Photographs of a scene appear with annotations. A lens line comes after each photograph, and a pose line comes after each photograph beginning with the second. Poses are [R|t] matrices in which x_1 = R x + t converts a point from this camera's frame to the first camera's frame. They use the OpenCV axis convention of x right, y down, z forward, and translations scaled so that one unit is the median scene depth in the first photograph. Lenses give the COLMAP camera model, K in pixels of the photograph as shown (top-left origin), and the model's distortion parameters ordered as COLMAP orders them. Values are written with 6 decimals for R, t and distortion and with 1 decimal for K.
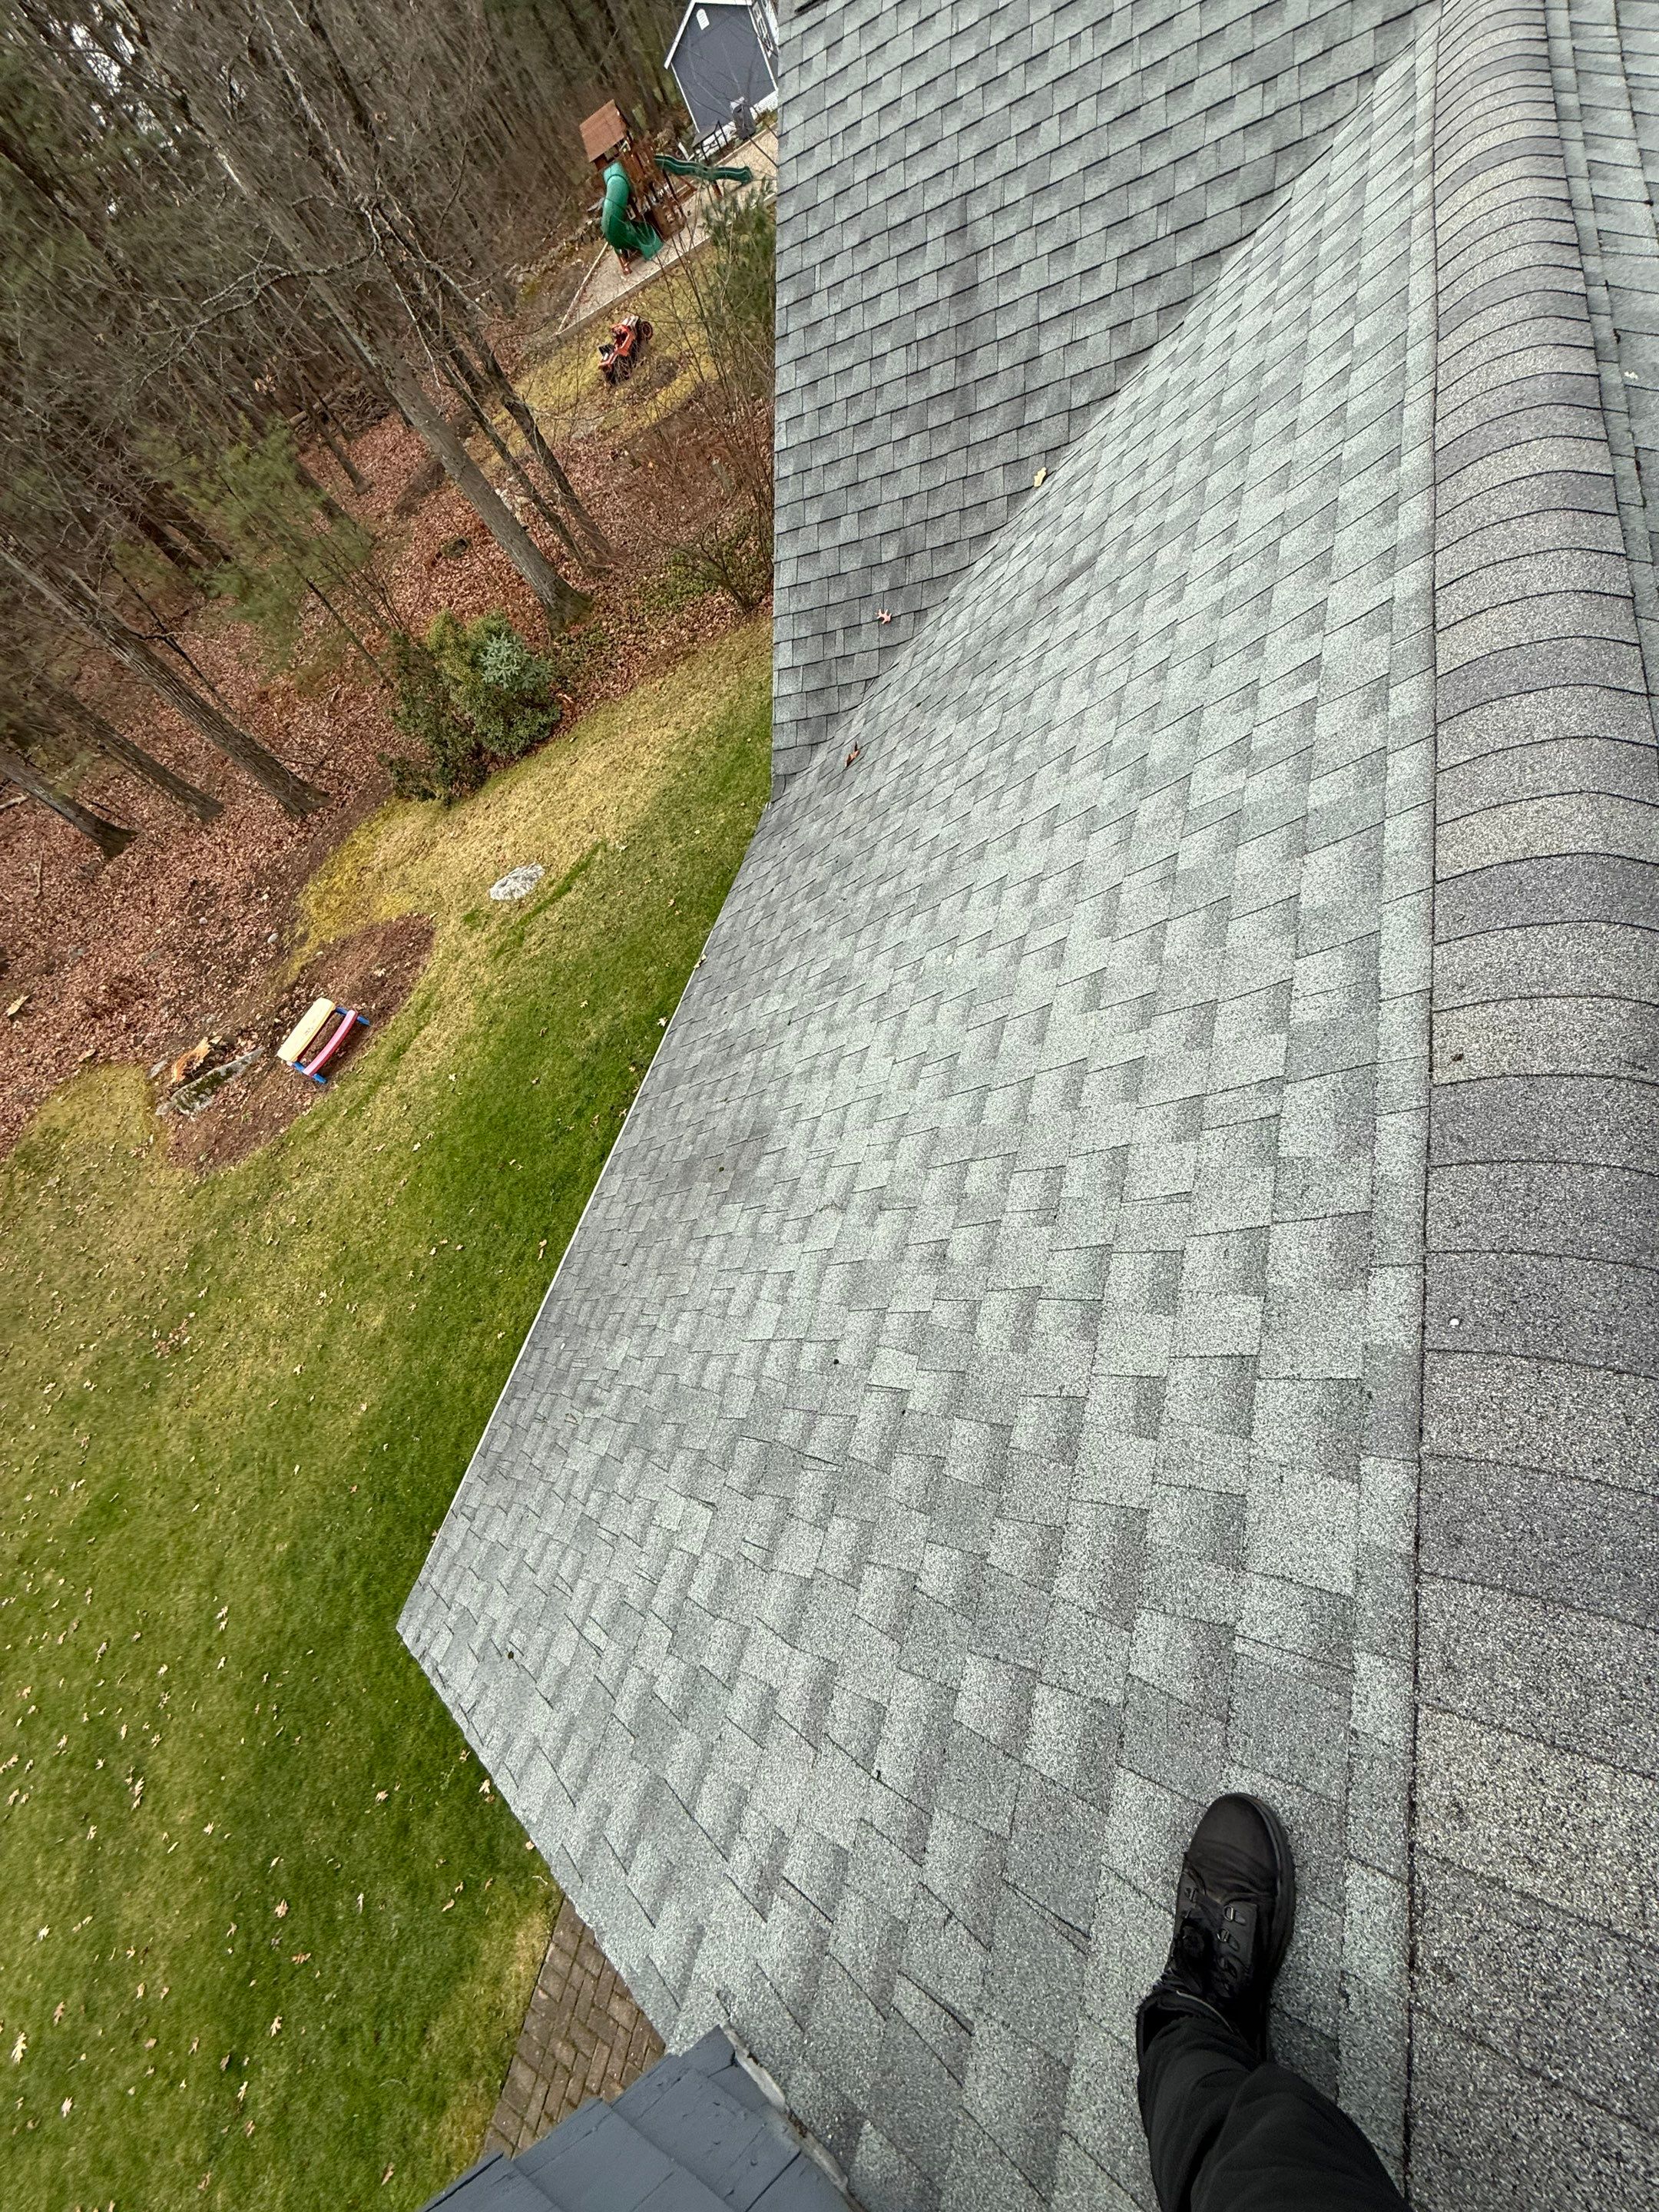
lens RADIAL K [[879.5, 0, 829.5], [0, 879.5, 1106.0], [0, 0, 1]] dist [0.000642, -0.000123]
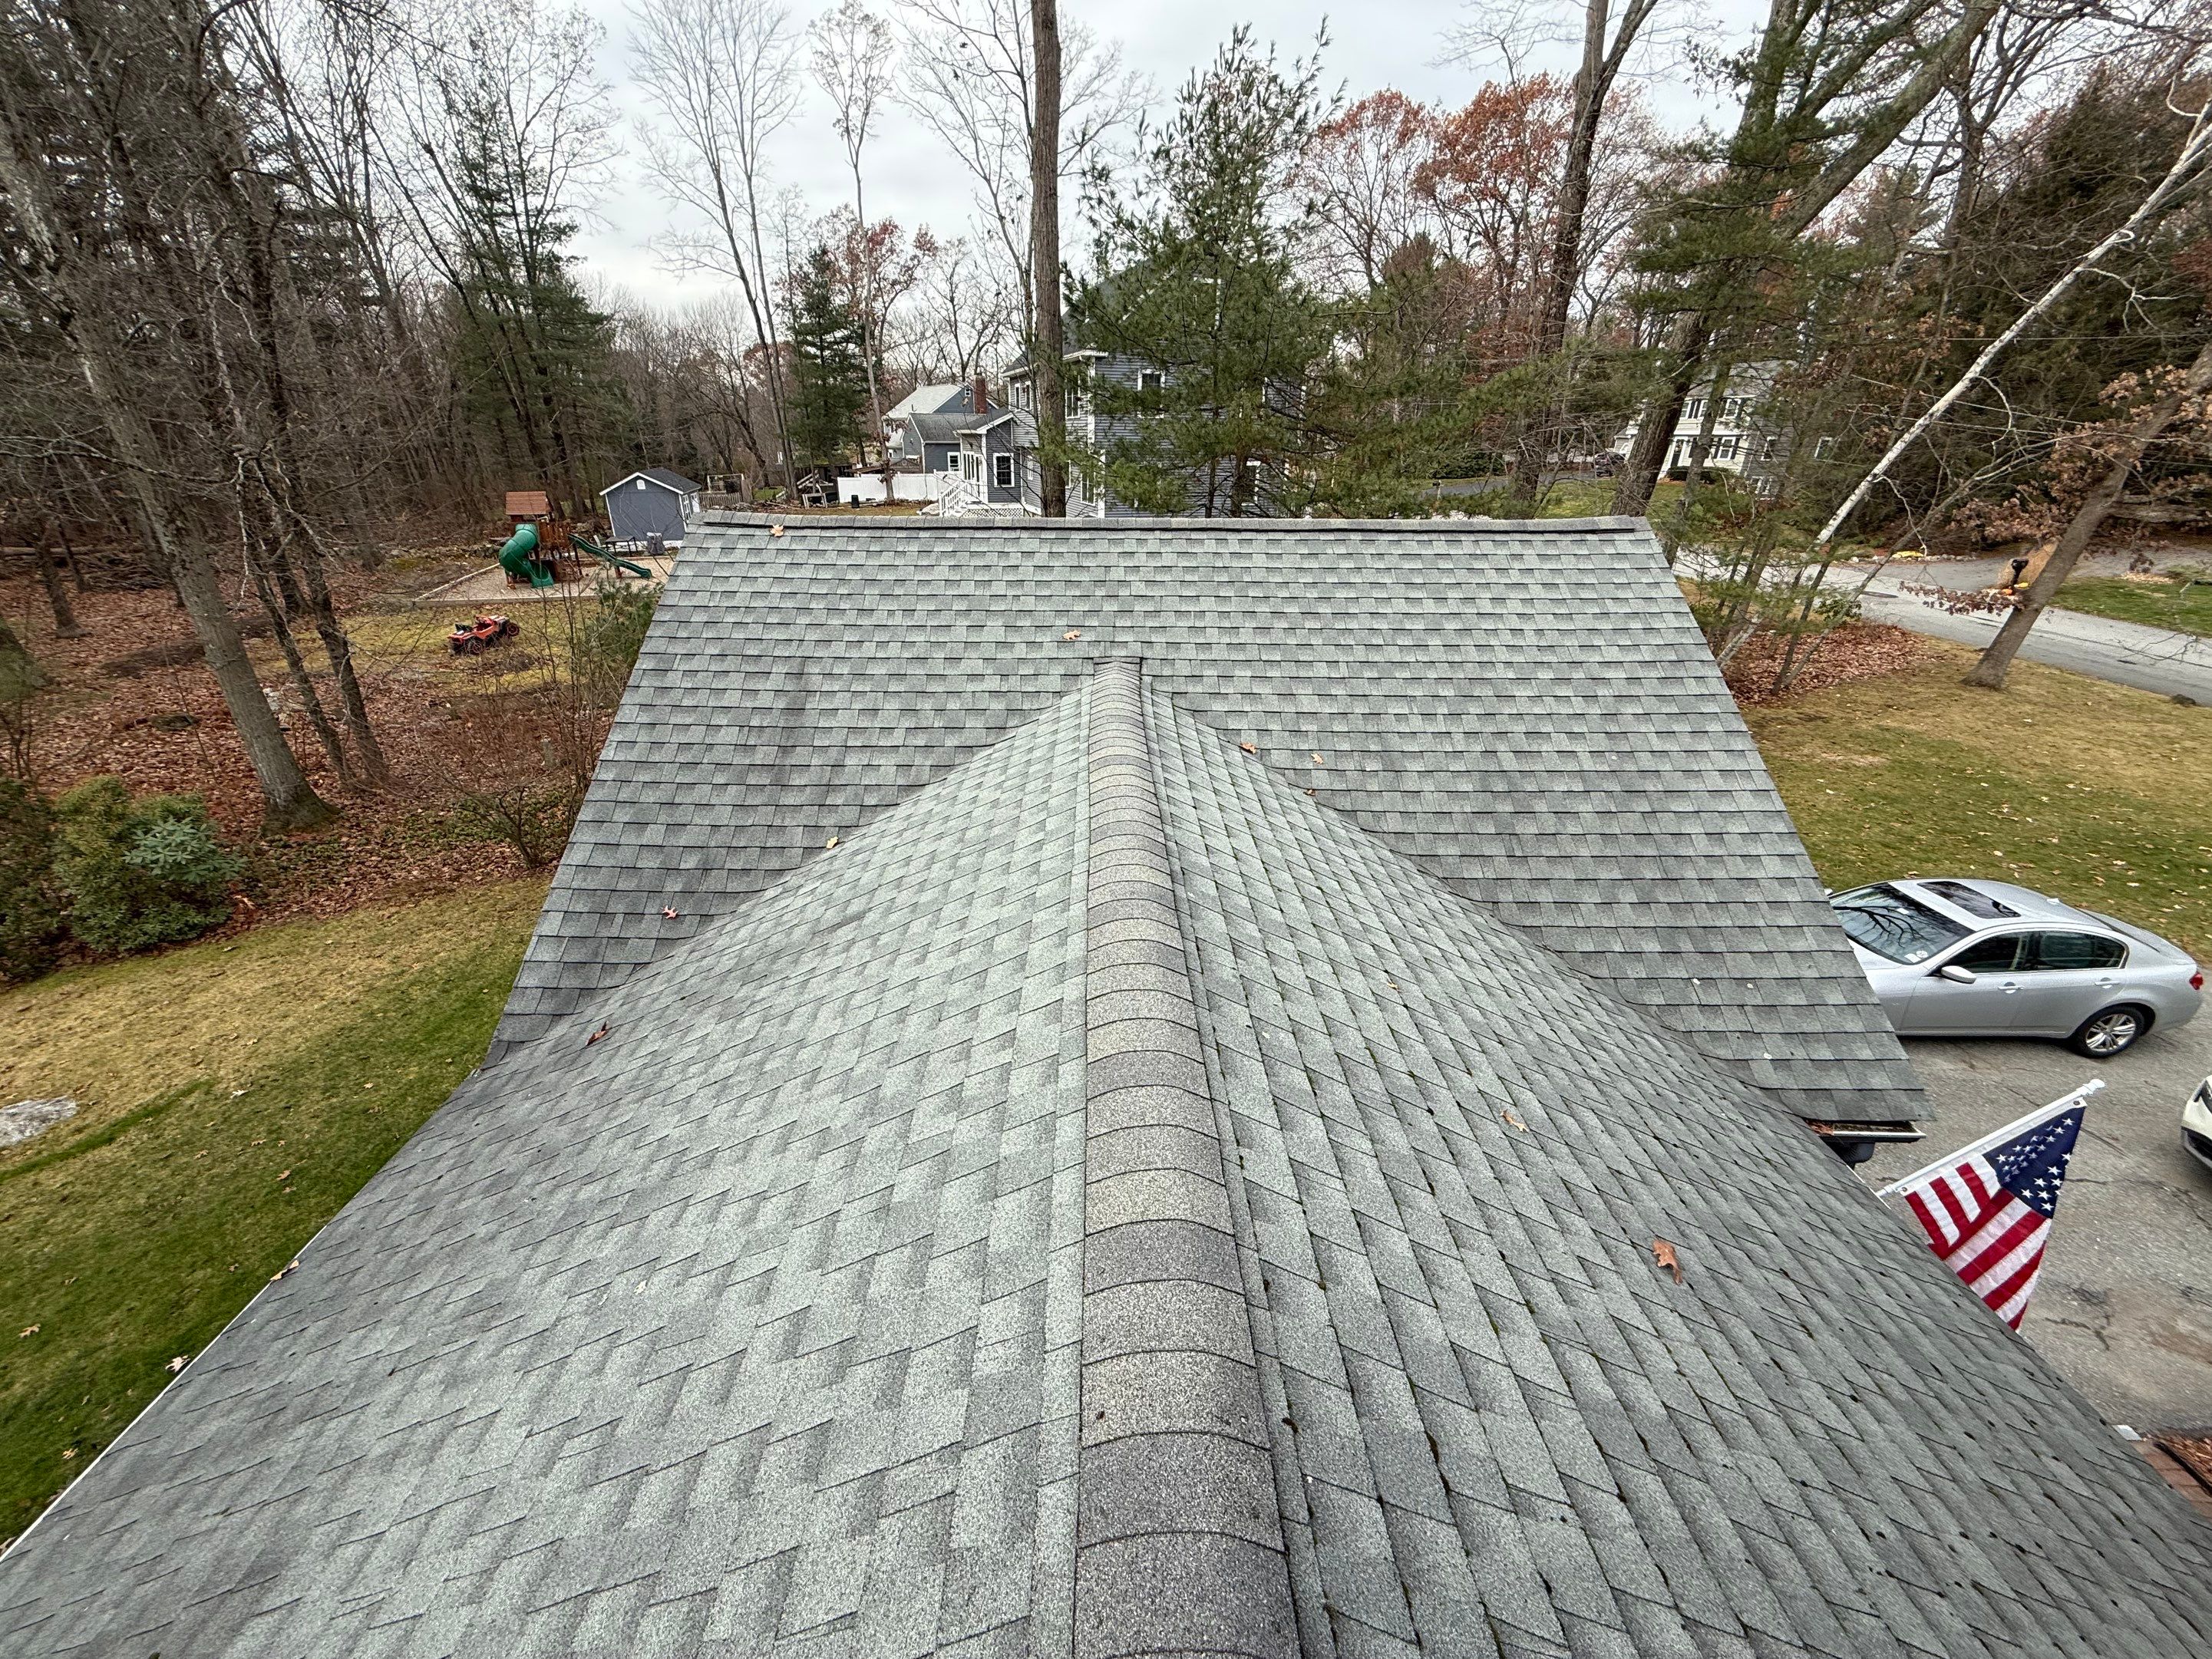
lens RADIAL K [[879.4, 0, 1104.8], [0, 879.4, 822.2], [0, 0, 1]] dist [0.000642, -0.000123]
pose [[0.856909, 0.262412, 0.443674, 0.019913], [0.053586, 0.810709, -0.582992, -0.007032], [-0.512675, 0.523346, 0.680642, -0.057030]]
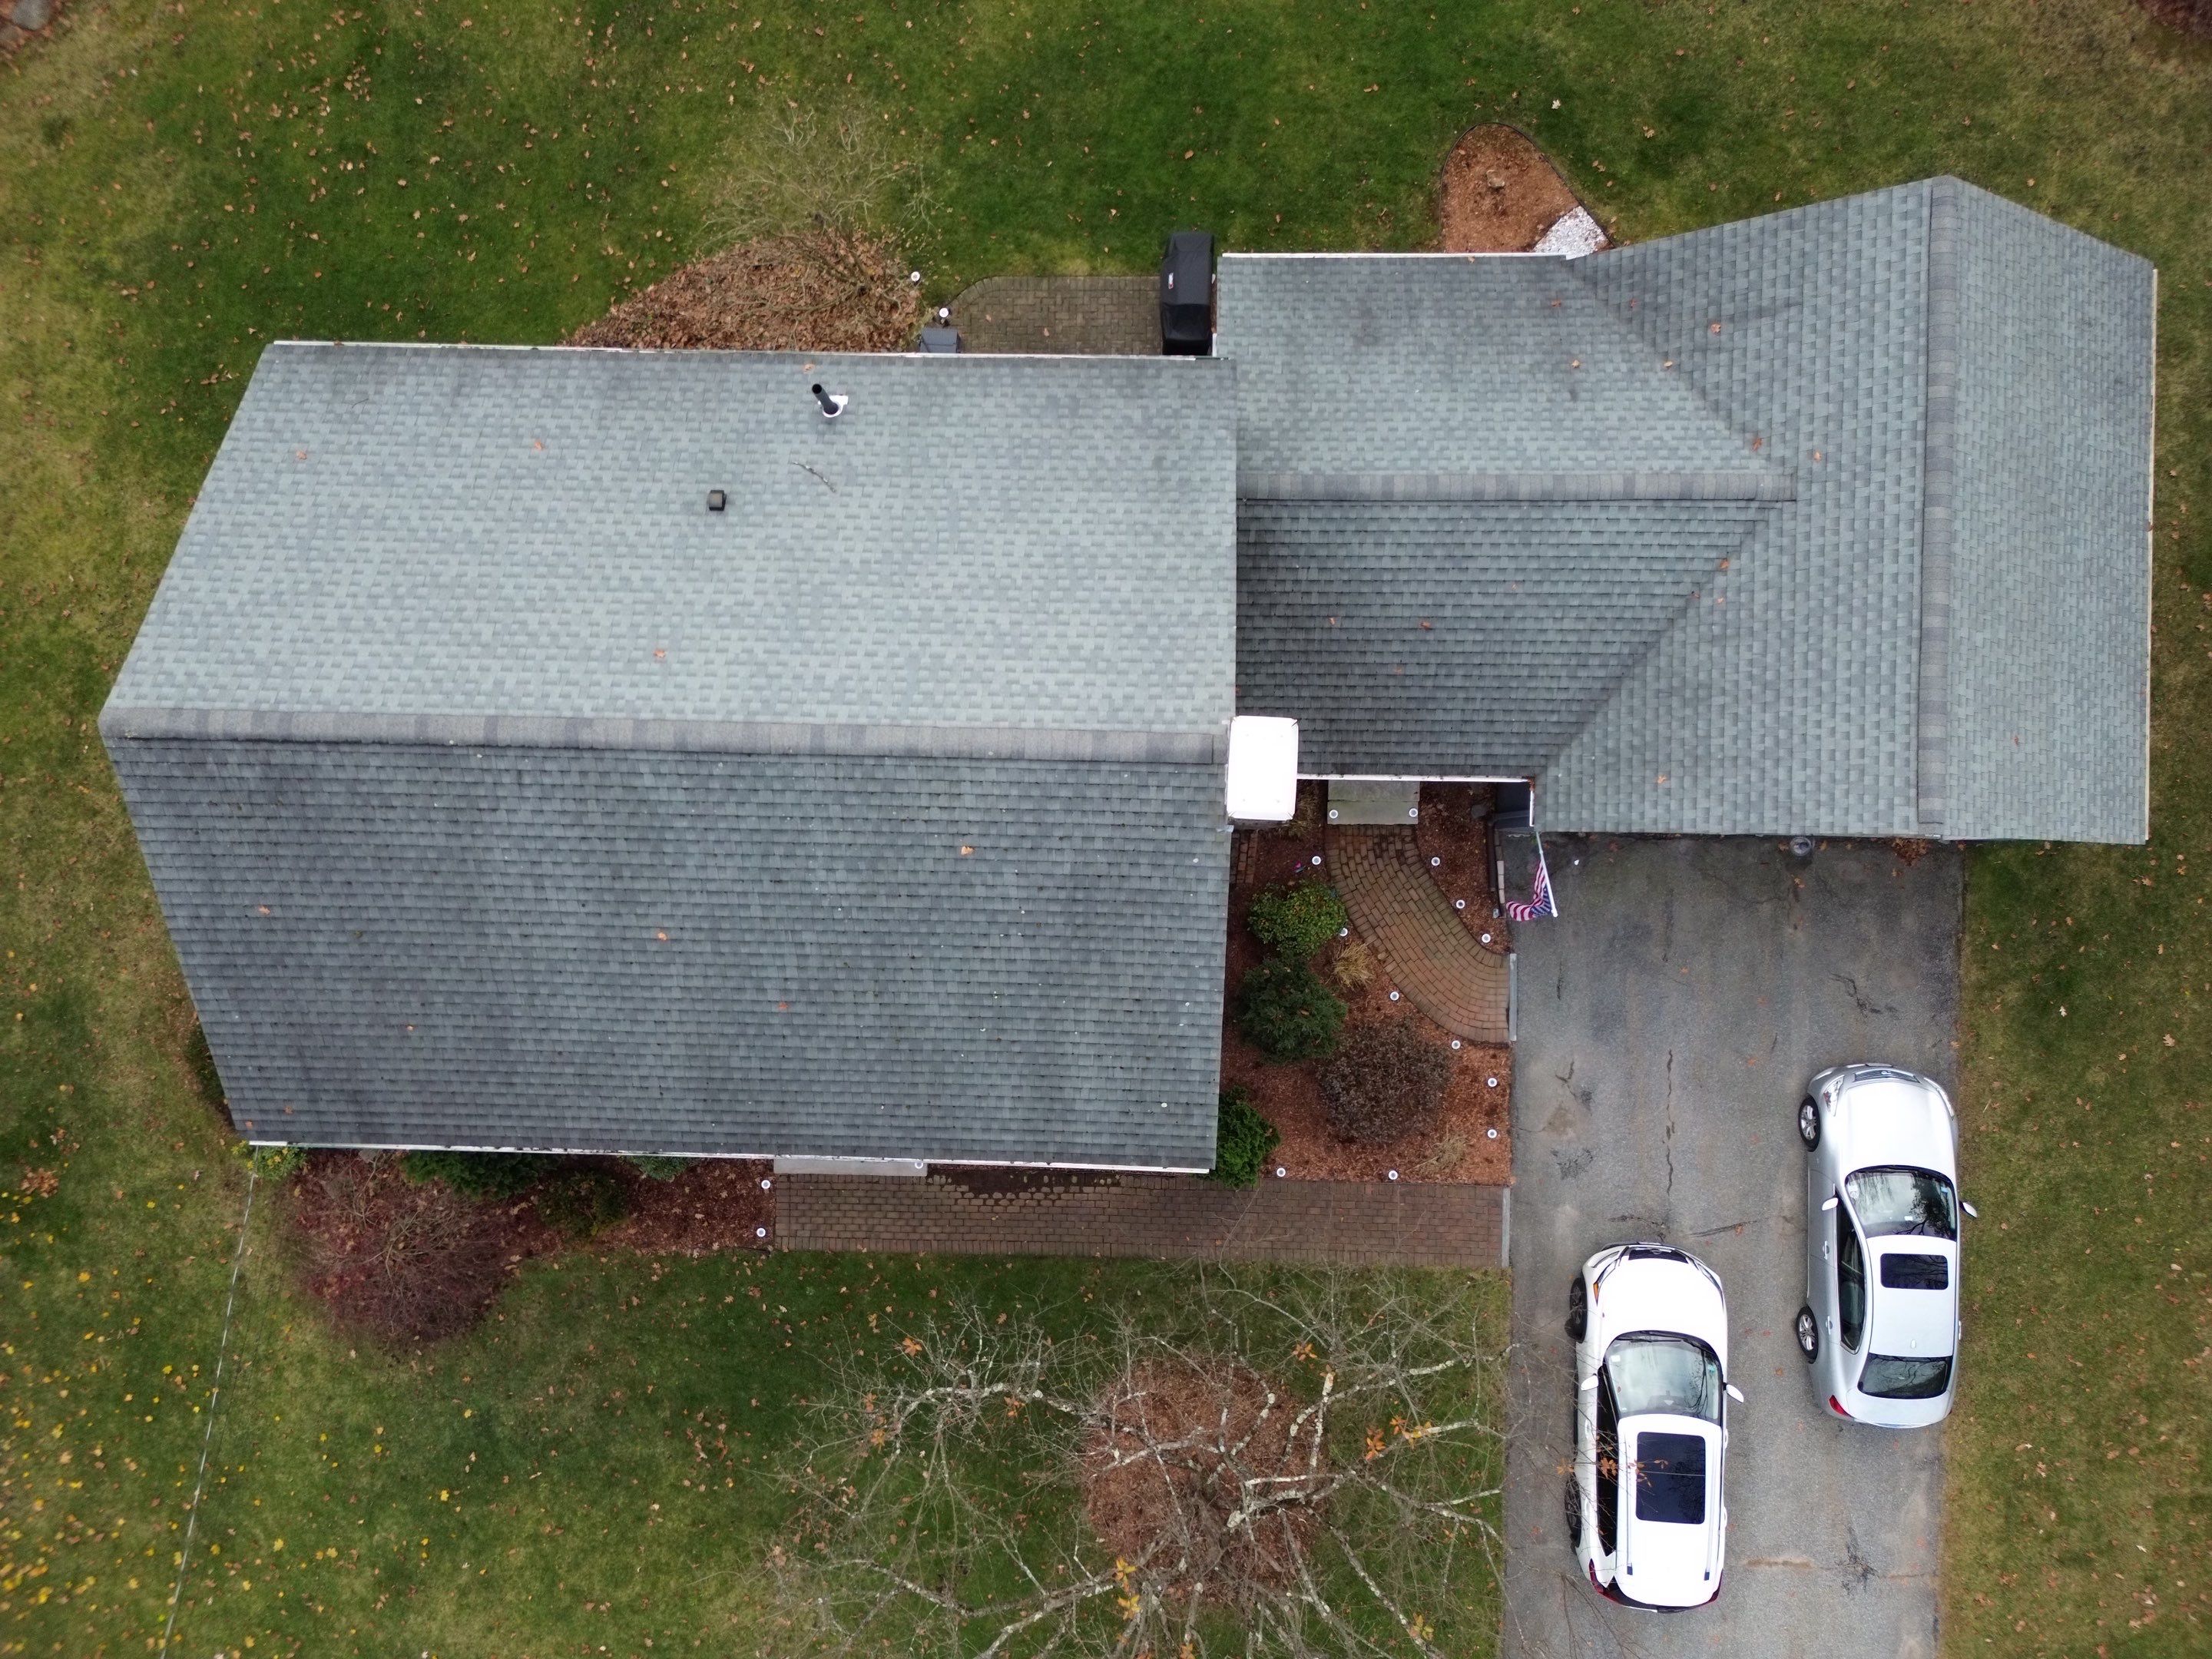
lens RADIAL K [[1508.2, 0, 1094.4], [0, 1508.2, 824.9], [0, 0, 1]] dist [0.054584, -0.049623]
pose [[0.301349, 0.870266, 0.389649, -1.176005], [-0.833651, 0.042110, 0.550683, -2.448377], [0.462833, -0.490779, 0.738188, -5.292705]]
